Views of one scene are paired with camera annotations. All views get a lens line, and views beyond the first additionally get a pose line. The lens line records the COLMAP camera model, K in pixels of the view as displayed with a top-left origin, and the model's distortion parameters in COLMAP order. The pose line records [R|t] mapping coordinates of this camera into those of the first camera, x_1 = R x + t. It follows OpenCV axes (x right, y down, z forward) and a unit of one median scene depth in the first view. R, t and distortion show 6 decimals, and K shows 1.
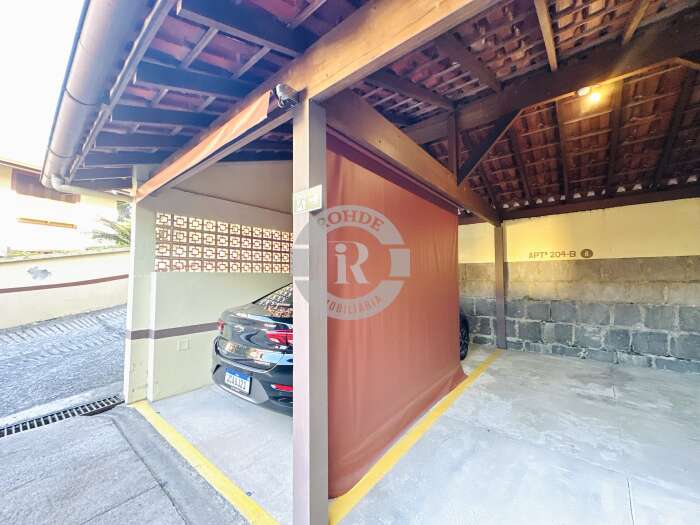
lens RADIAL K [[279.1, 0, 350.0], [0, 279.1, 262.5], [0, 0, 1]] dist [-0.001210, 0.000547]
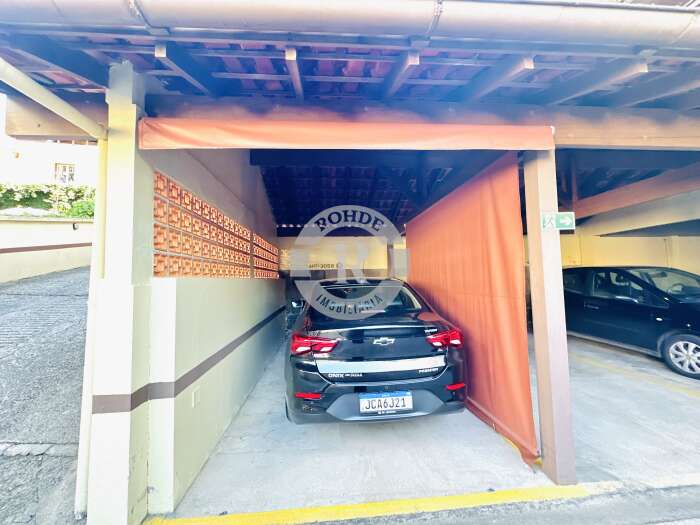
lens RADIAL K [[279.1, 0, 350.0], [0, 279.1, 262.5], [0, 0, 1]] dist [-0.001210, 0.000547]
pose [[0.720259, 0.031310, 0.692998, -1.167186], [-0.021563, 0.999509, -0.022747, 0.013928], [-0.693370, 0.001441, 0.720580, 0.483317]]
